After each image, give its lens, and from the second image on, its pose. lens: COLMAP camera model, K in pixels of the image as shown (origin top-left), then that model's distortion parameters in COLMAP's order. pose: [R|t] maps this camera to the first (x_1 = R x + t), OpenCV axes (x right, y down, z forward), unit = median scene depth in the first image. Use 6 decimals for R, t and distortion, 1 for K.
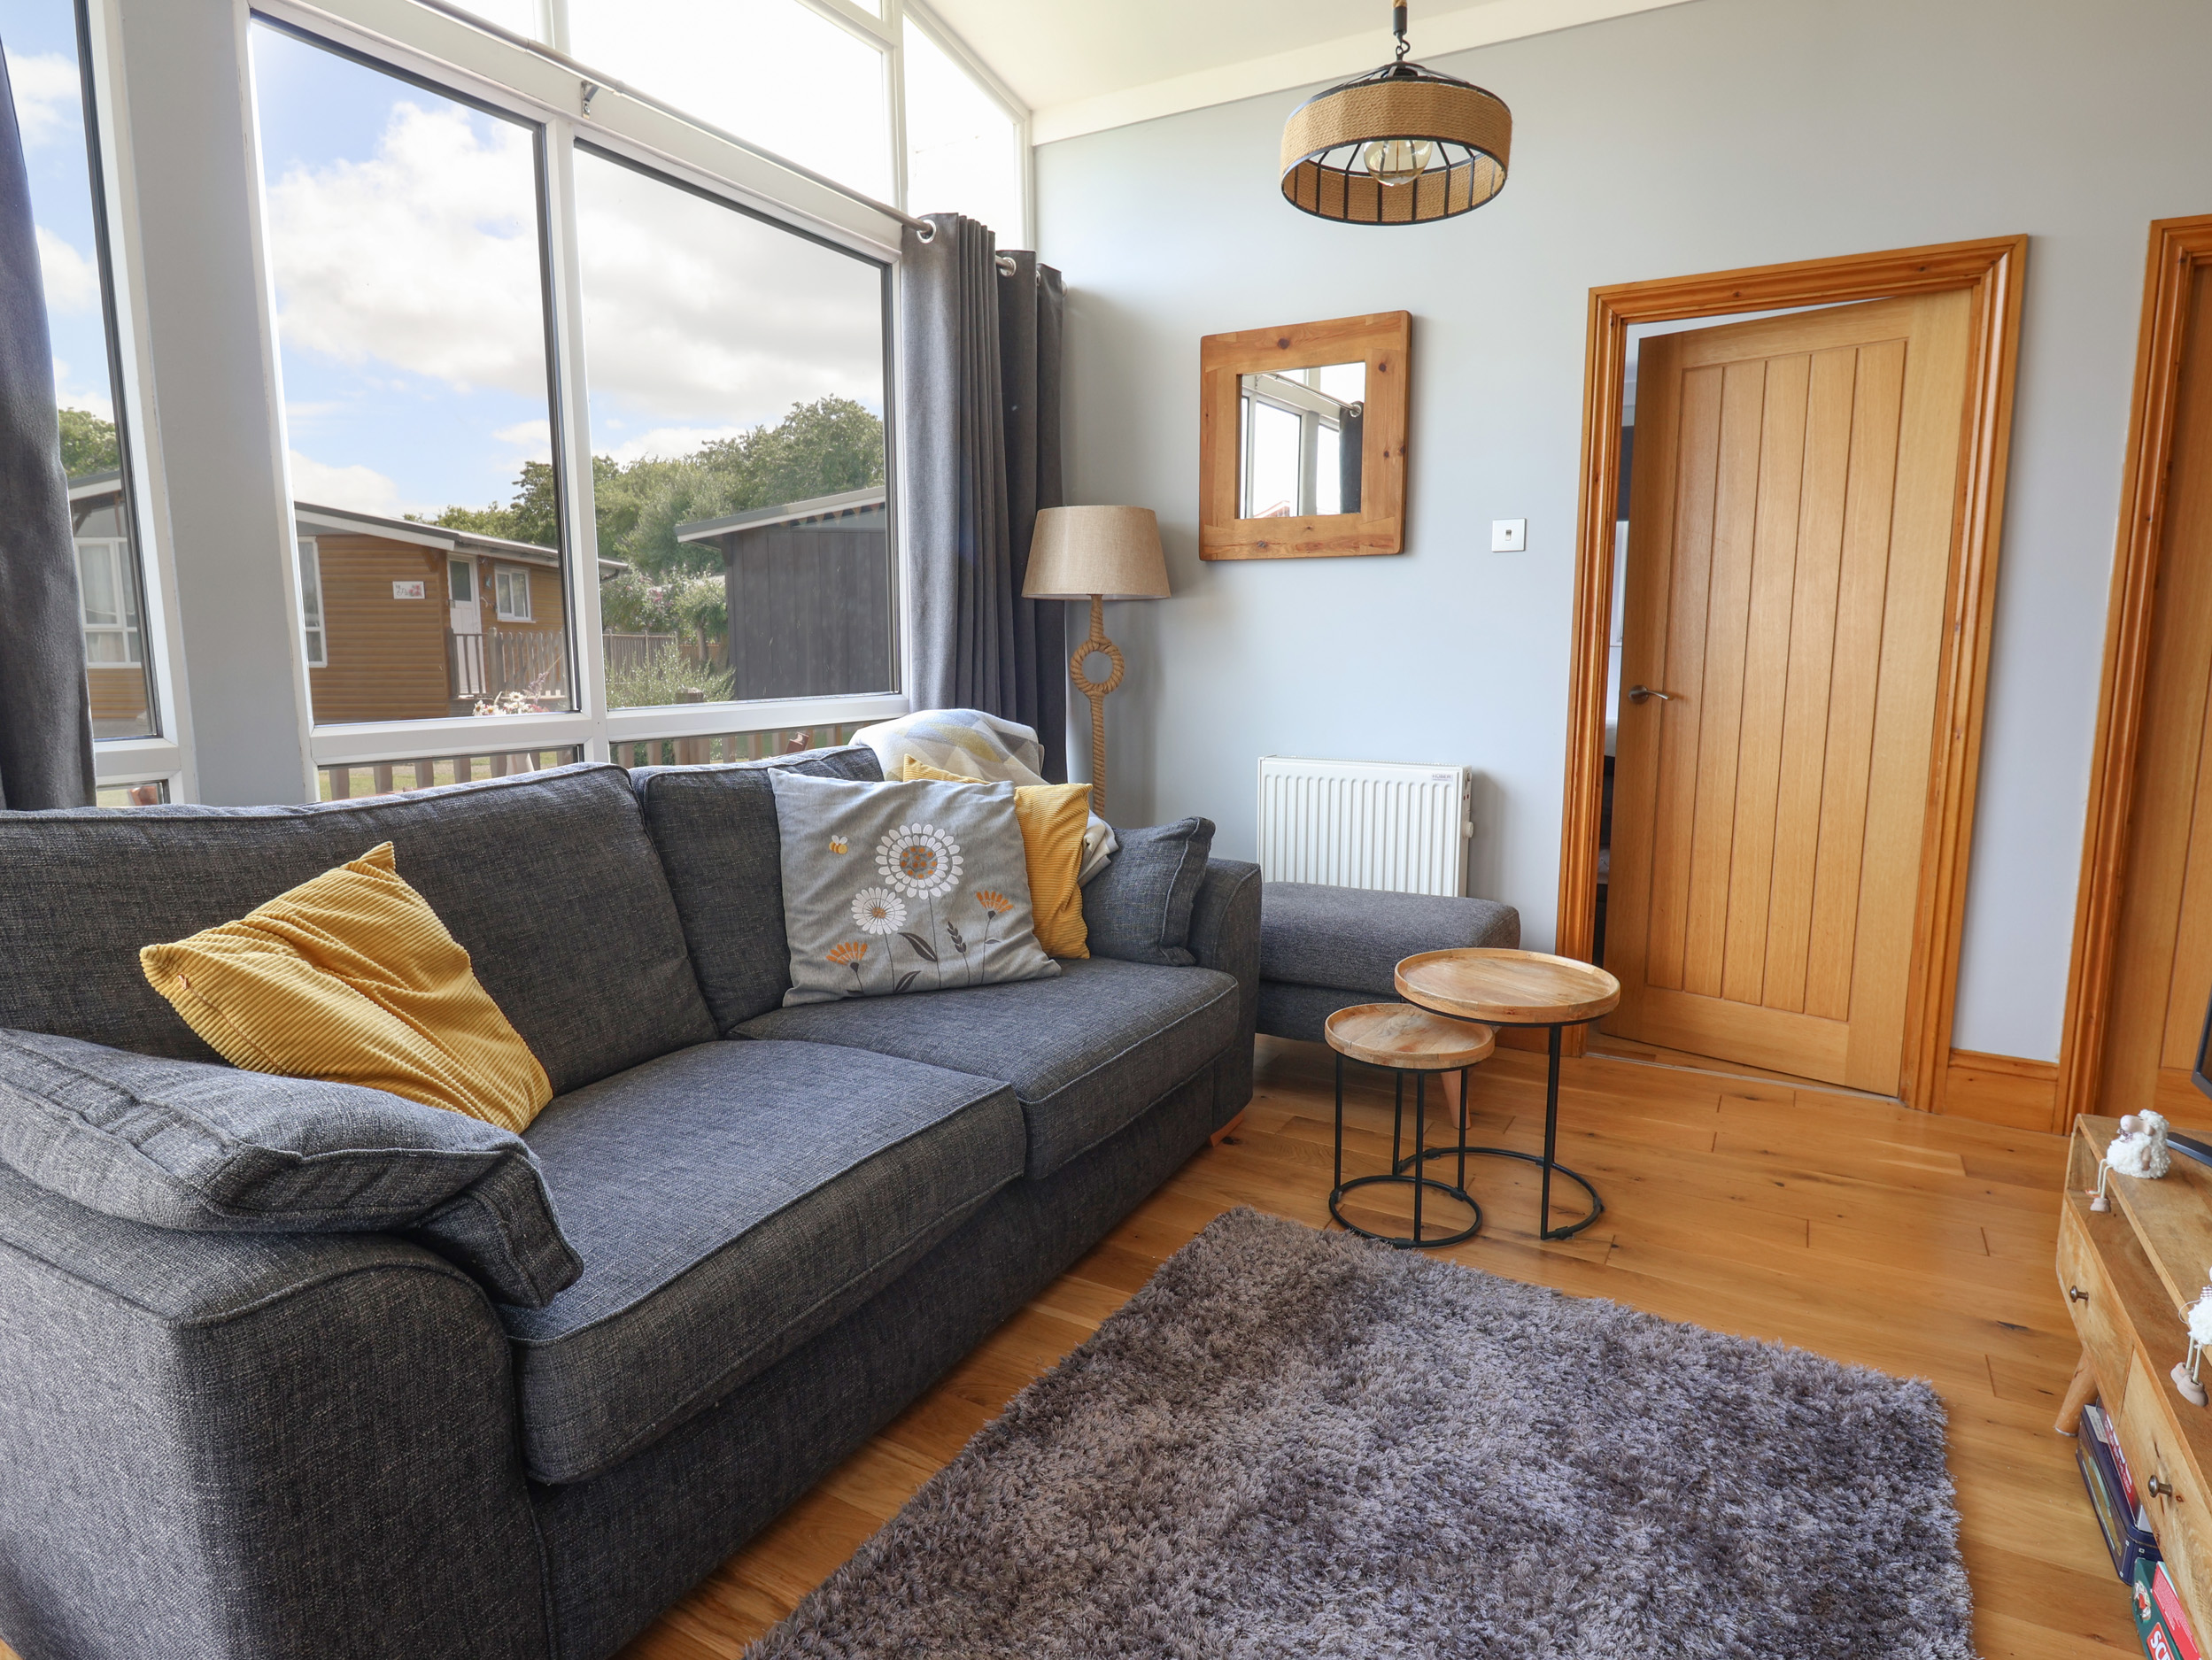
lens RADIAL K [[1189.3, 0, 1108.1], [0, 1189.3, 818.6], [0, 0, 1]] dist [0.002213, -0.000464]
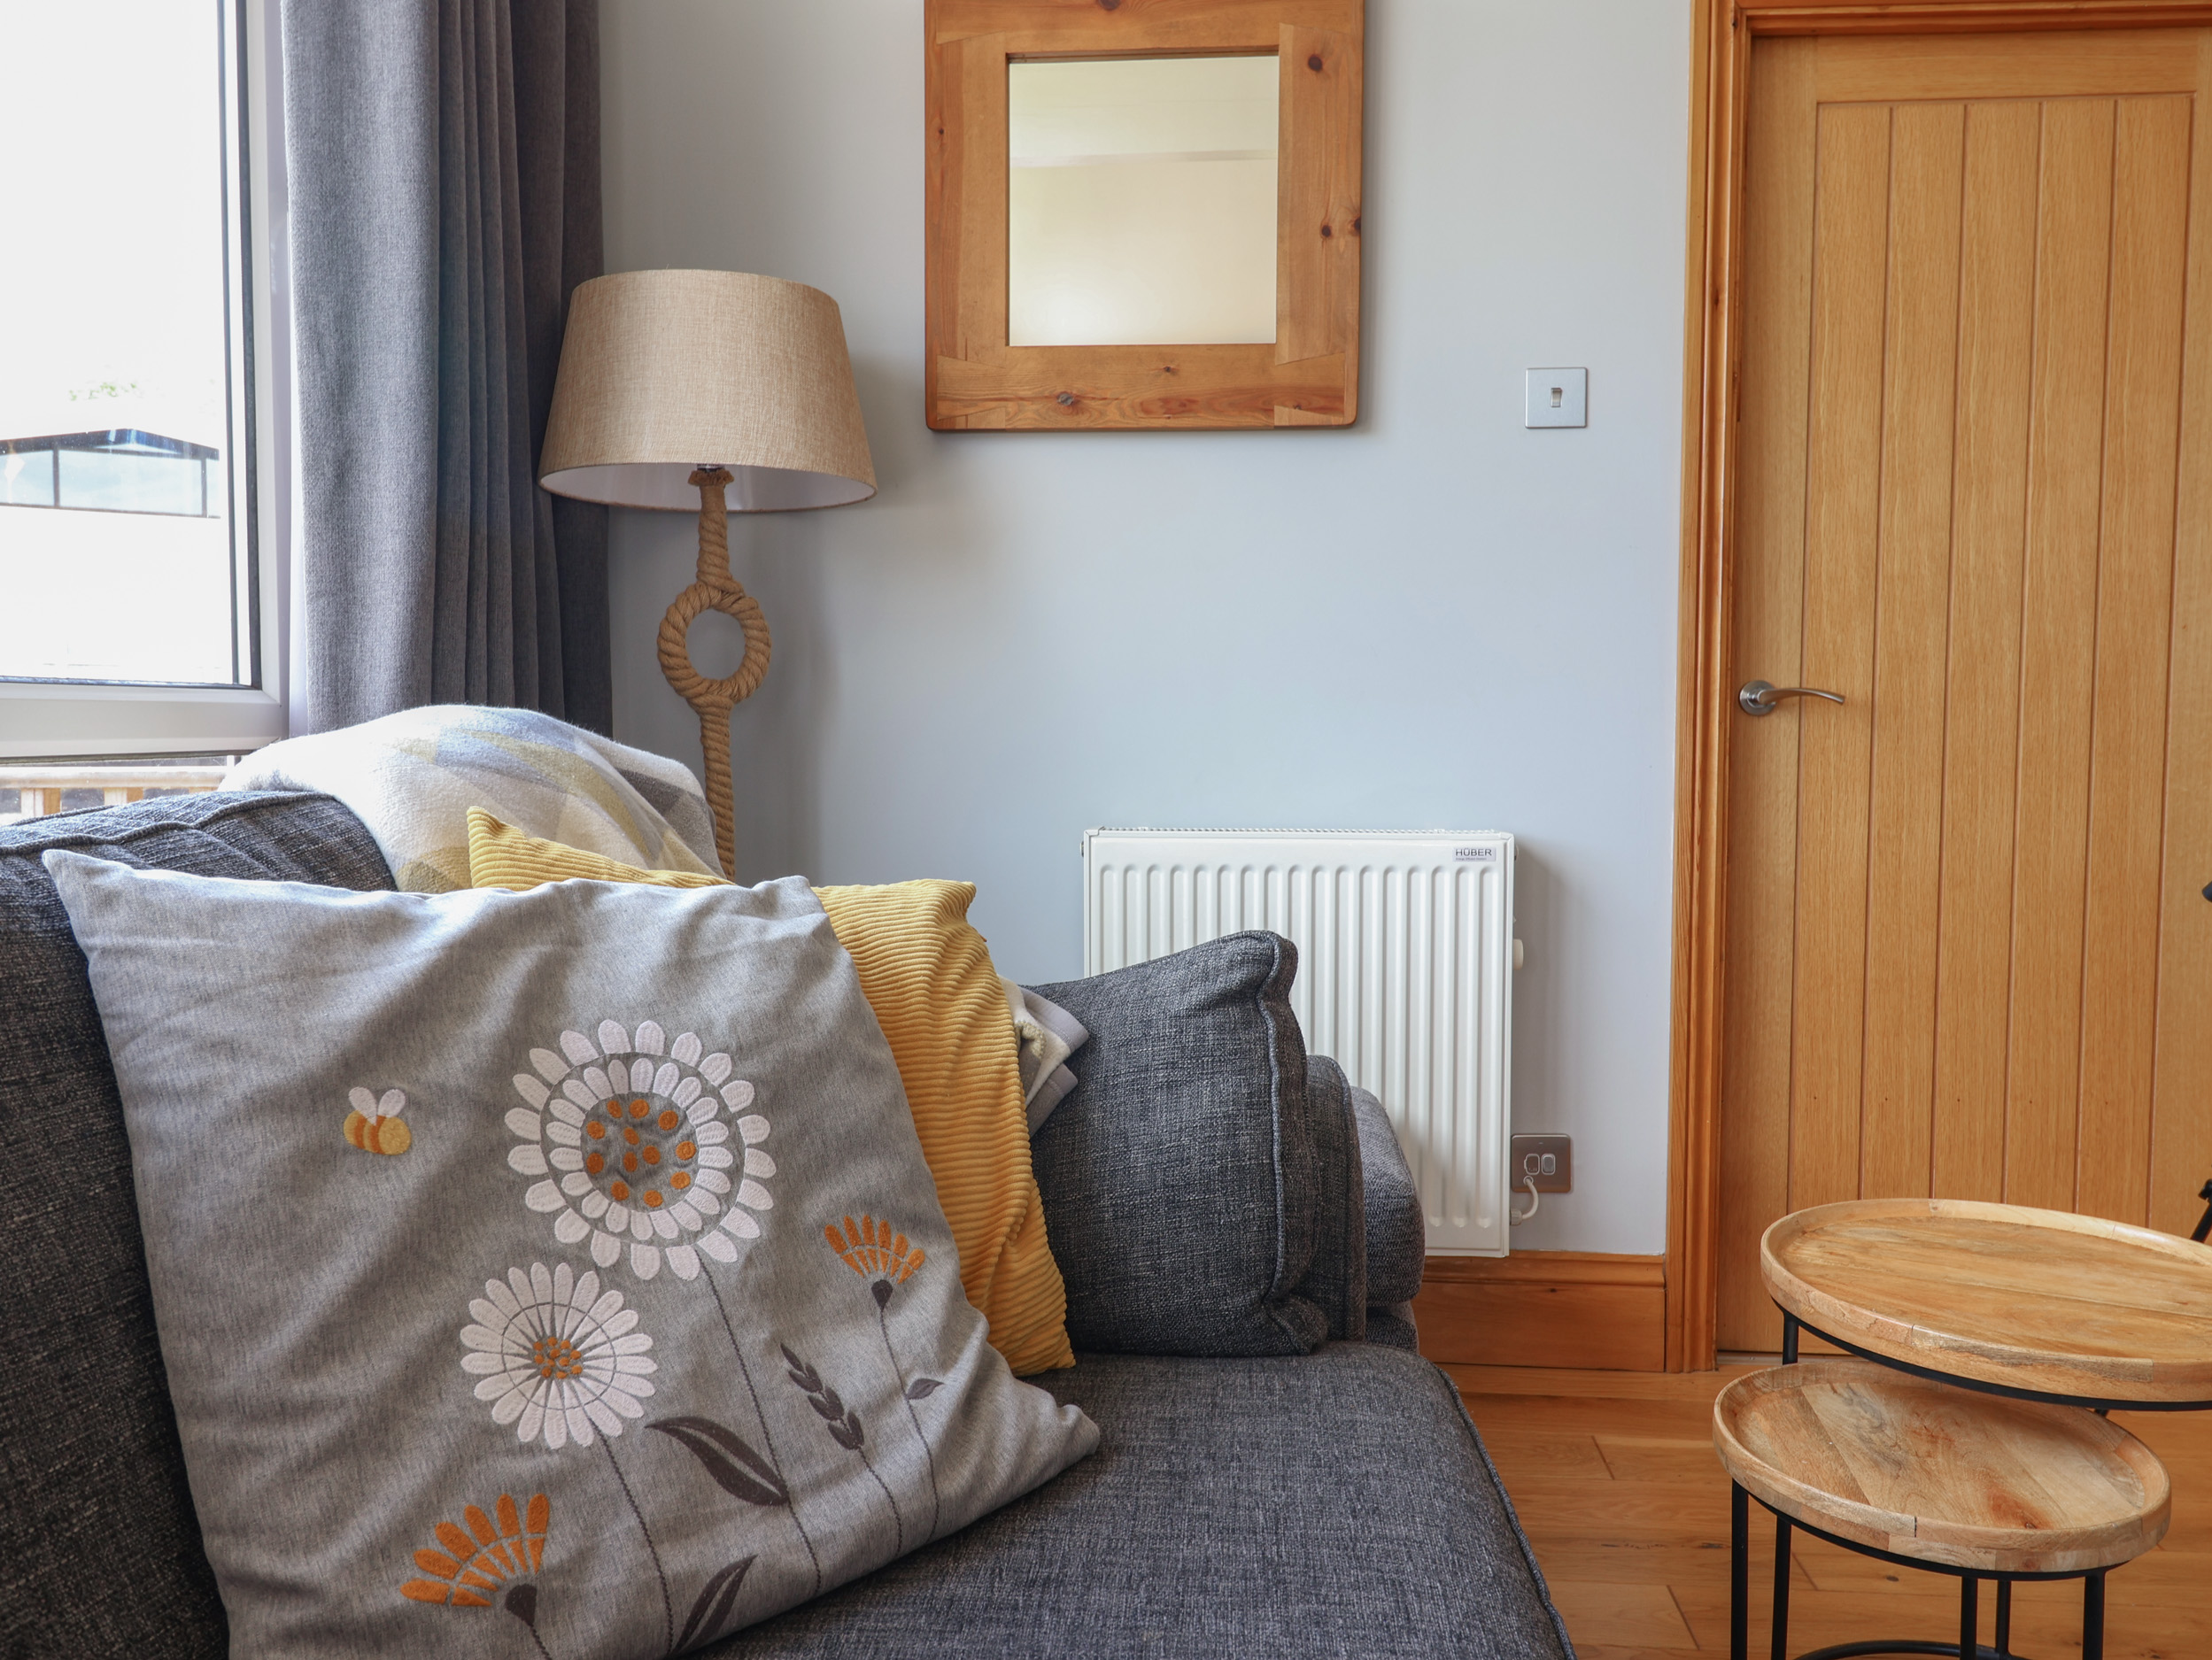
lens RADIAL K [[1670.5, 0, 1106.5], [0, 1670.5, 835.6], [0, 0, 1]] dist [0.000052, -0.007198]
pose [[0.903288, -0.026276, 0.428229, -0.230442], [0.059115, 0.996225, -0.063568, -0.008344], [-0.424942, 0.082735, 0.901432, 0.566533]]
